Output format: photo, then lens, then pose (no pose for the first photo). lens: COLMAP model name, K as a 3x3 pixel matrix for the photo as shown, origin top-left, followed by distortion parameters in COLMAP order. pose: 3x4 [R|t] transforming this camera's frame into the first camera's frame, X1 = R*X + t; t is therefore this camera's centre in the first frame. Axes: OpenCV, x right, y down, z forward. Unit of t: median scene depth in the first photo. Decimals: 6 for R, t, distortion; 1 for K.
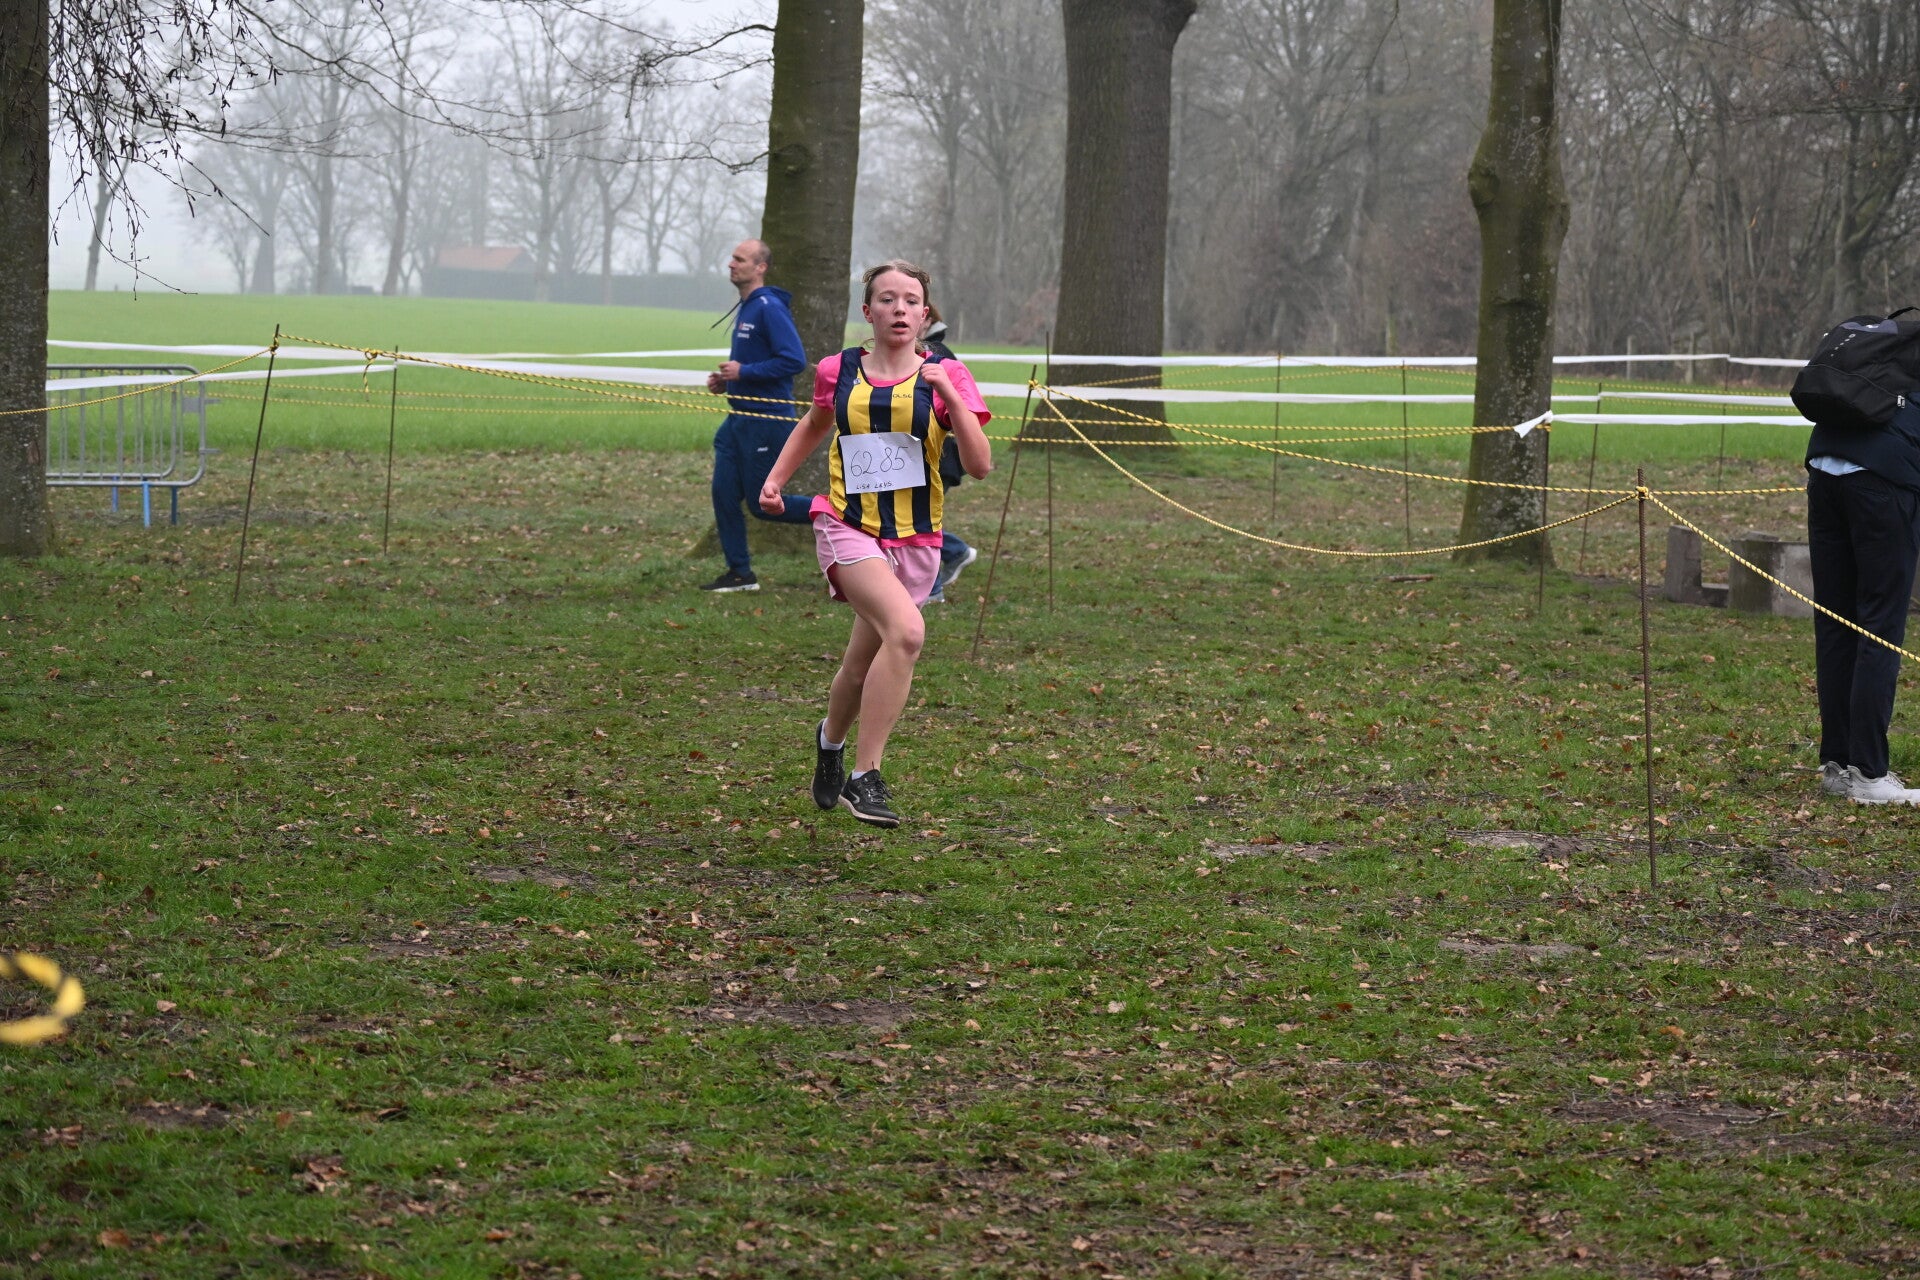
lens RADIAL K [[5738.0, 0, 993.5], [0, 5738.0, 637.5], [0, 0, 1]] dist [0.035169, 0.195763]
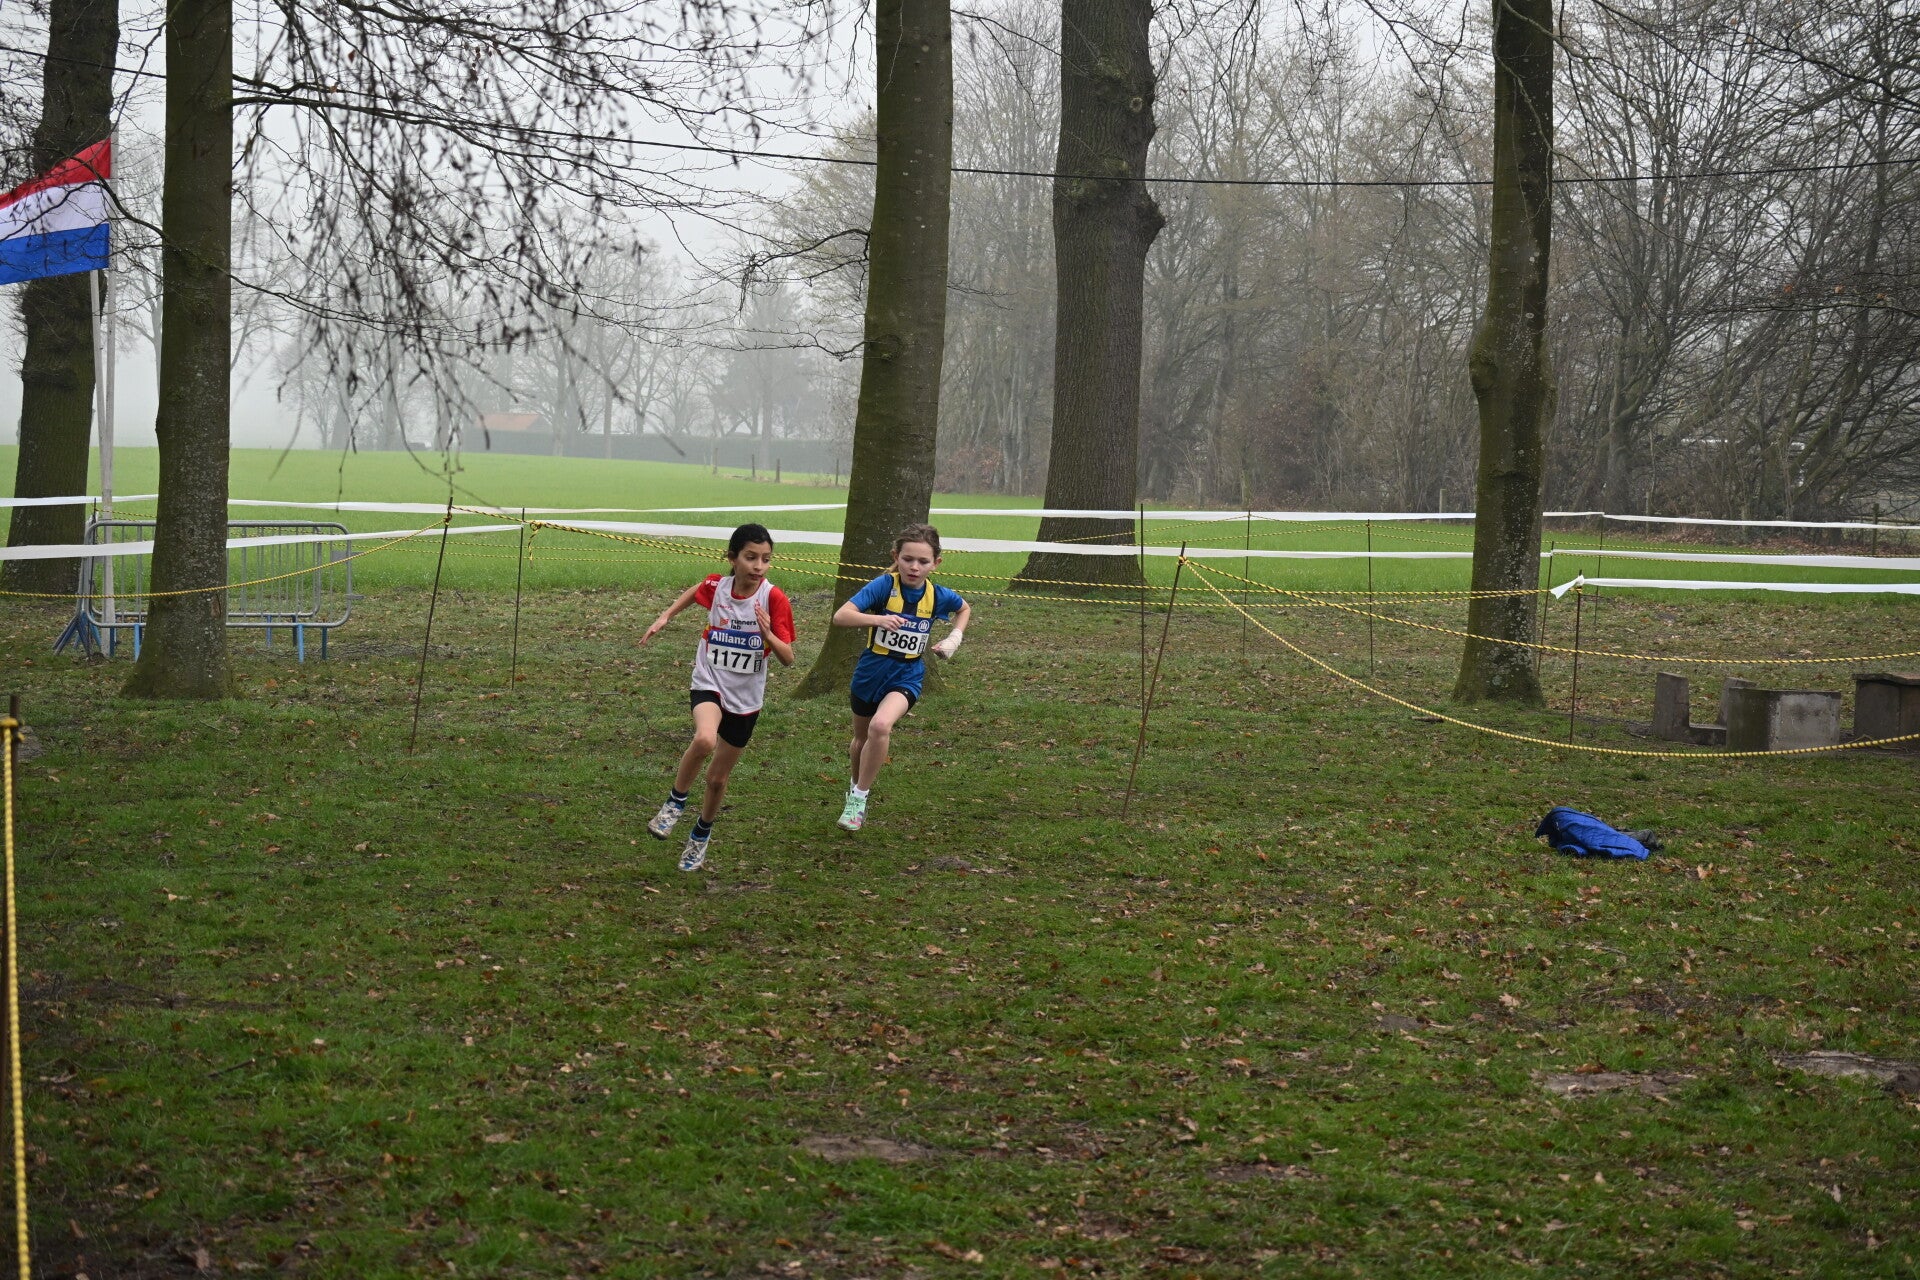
lens RADIAL K [[4179.0, 0, 973.2], [0, 4179.0, 640.1], [0, 0, 1]] dist [-0.019963, 0.252752]
pose [[0.999583, 0.001358, 0.028831, -0.030188], [-0.000976, 0.999912, -0.013234, -0.010616], [-0.028846, 0.013201, 0.999497, 0.126722]]
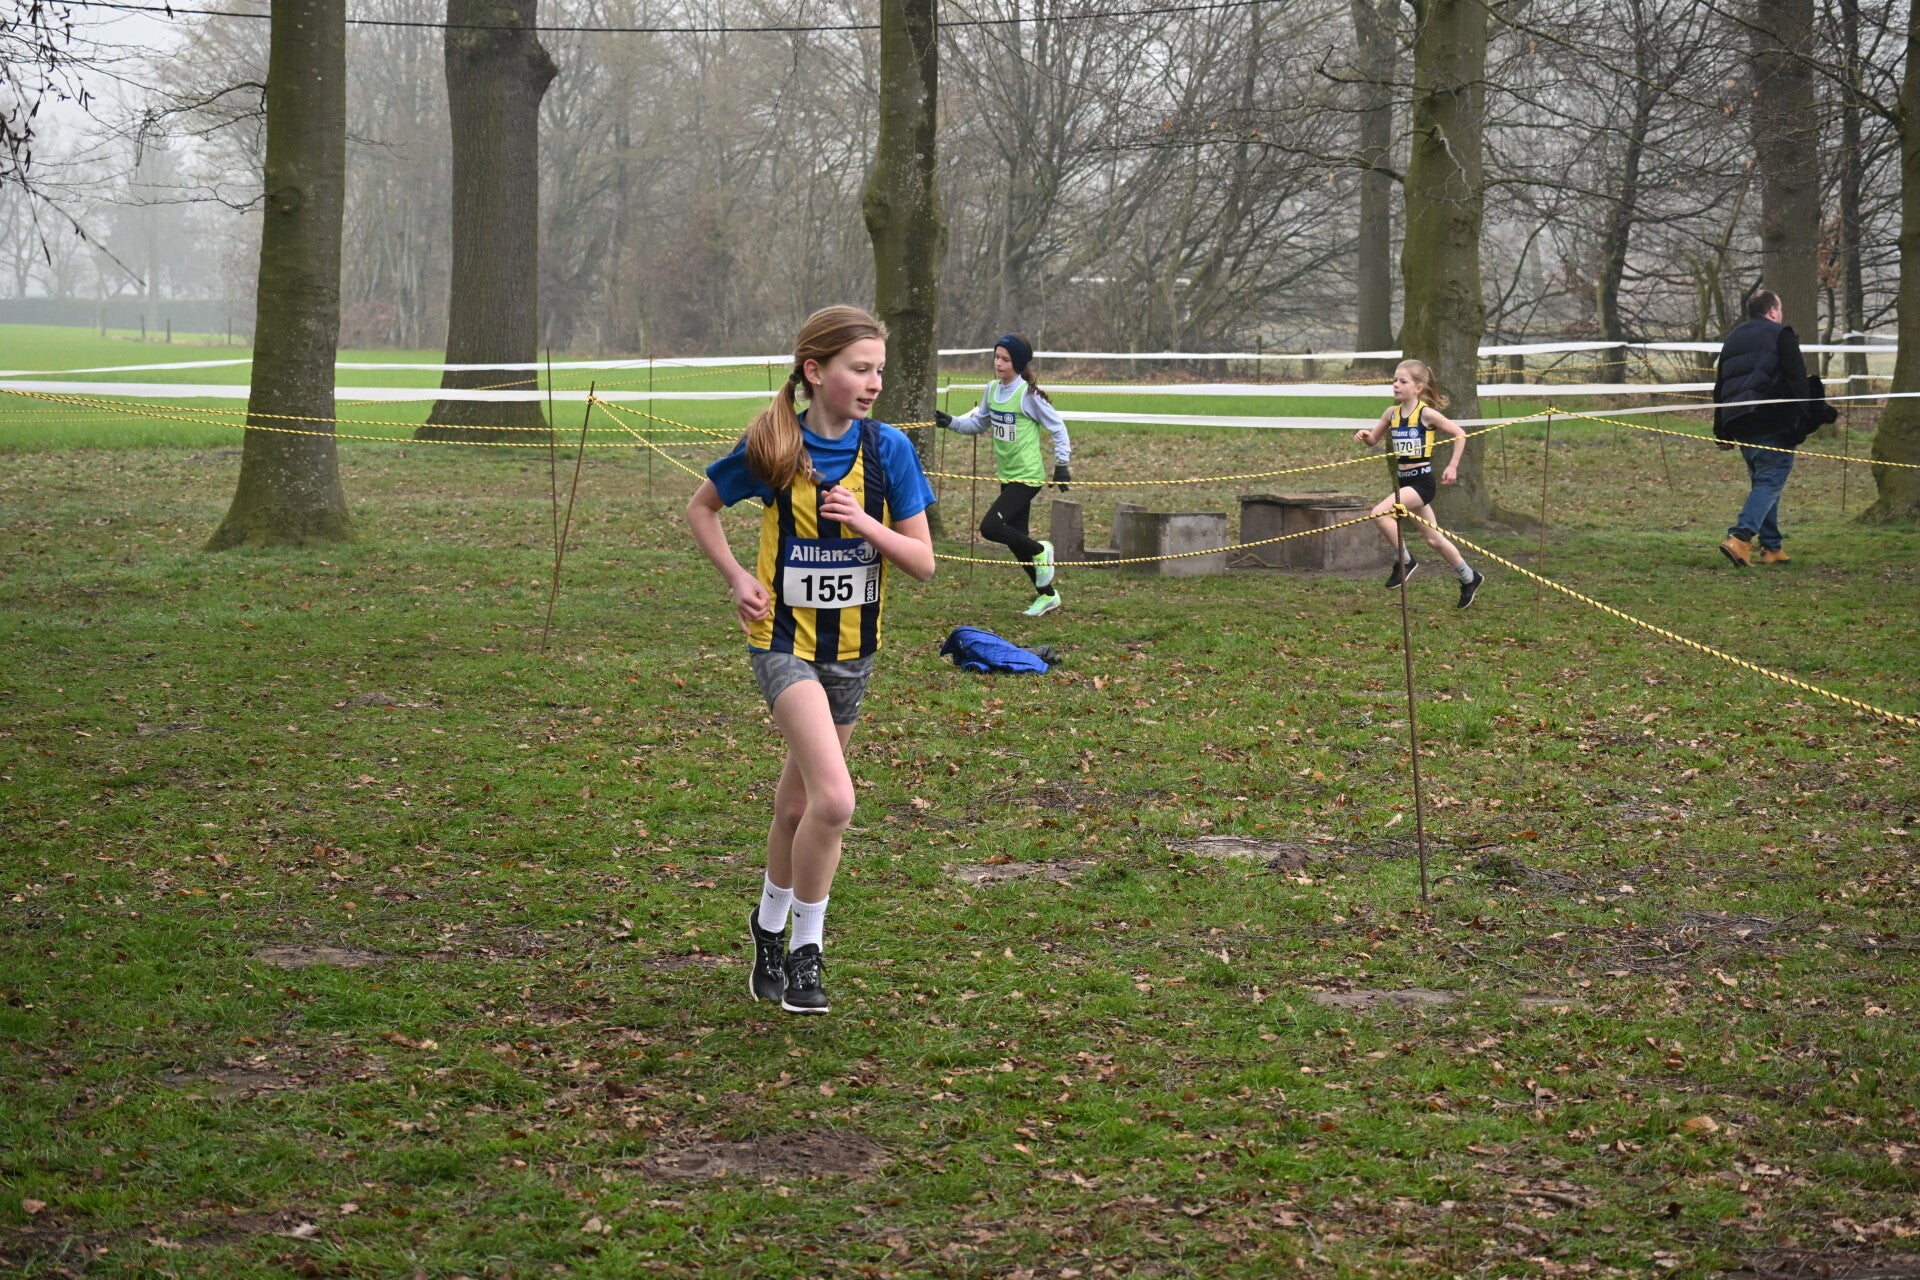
lens RADIAL K [[4190.1, 0, 960.0], [0, 4190.1, 640.0], [0, 0, 1]] dist [0.002450, 0.070693]
pose [[0.985409, -0.033827, 0.166808, -0.032738], [0.030239, 0.999254, 0.024003, -0.008576], [-0.167496, -0.018609, 0.985697, 0.111774]]
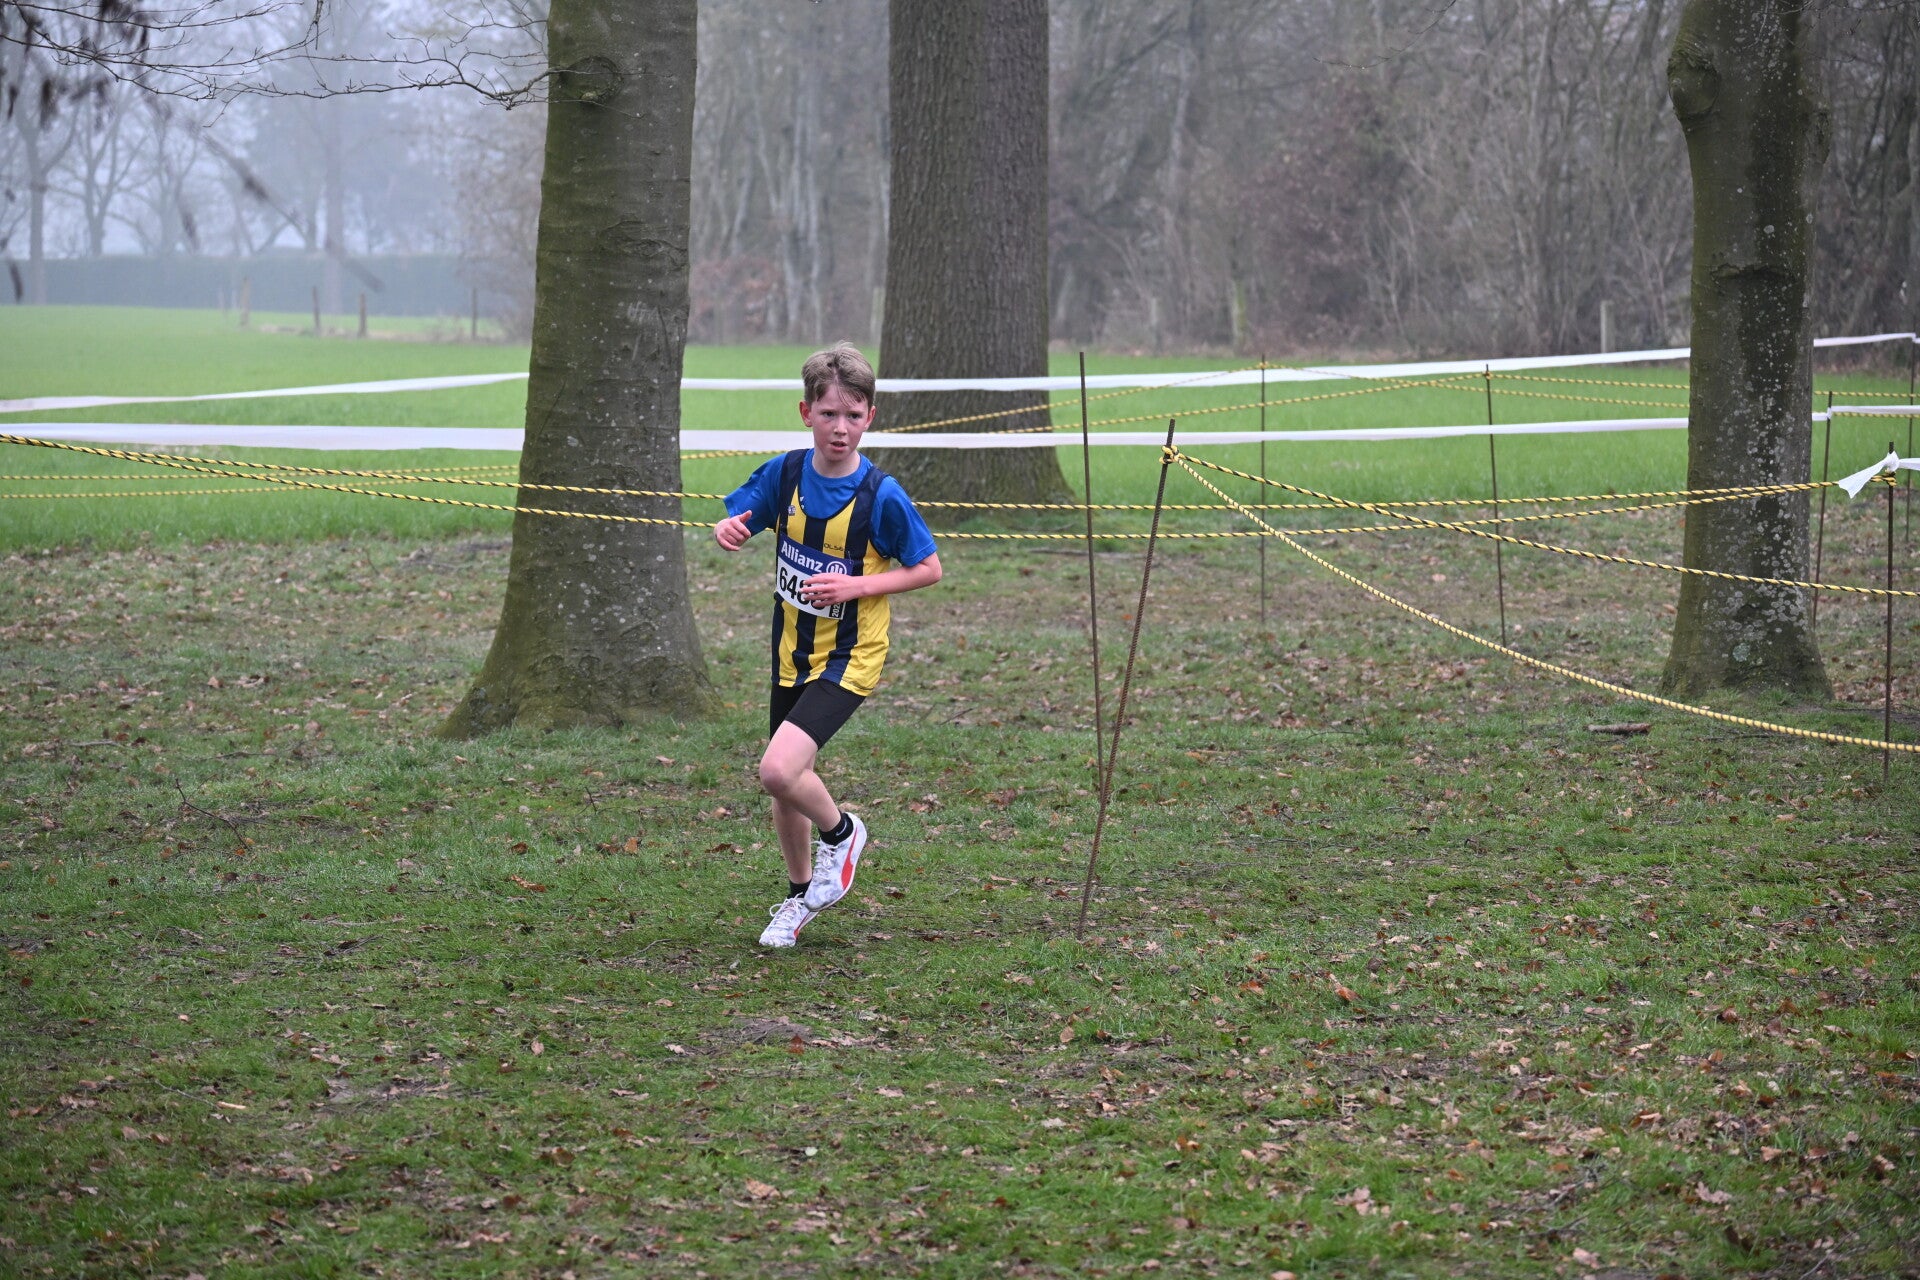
lens RADIAL K [[7820.5, 0, 962.9], [0, 7820.5, 612.2], [0, 0, 1]] dist [-0.011236, -0.484075]
pose [[0.997502, -0.038615, 0.059155, -0.034017], [0.039430, 0.999142, -0.012663, -0.010676], [-0.058616, 0.014963, 0.998168, 0.121142]]
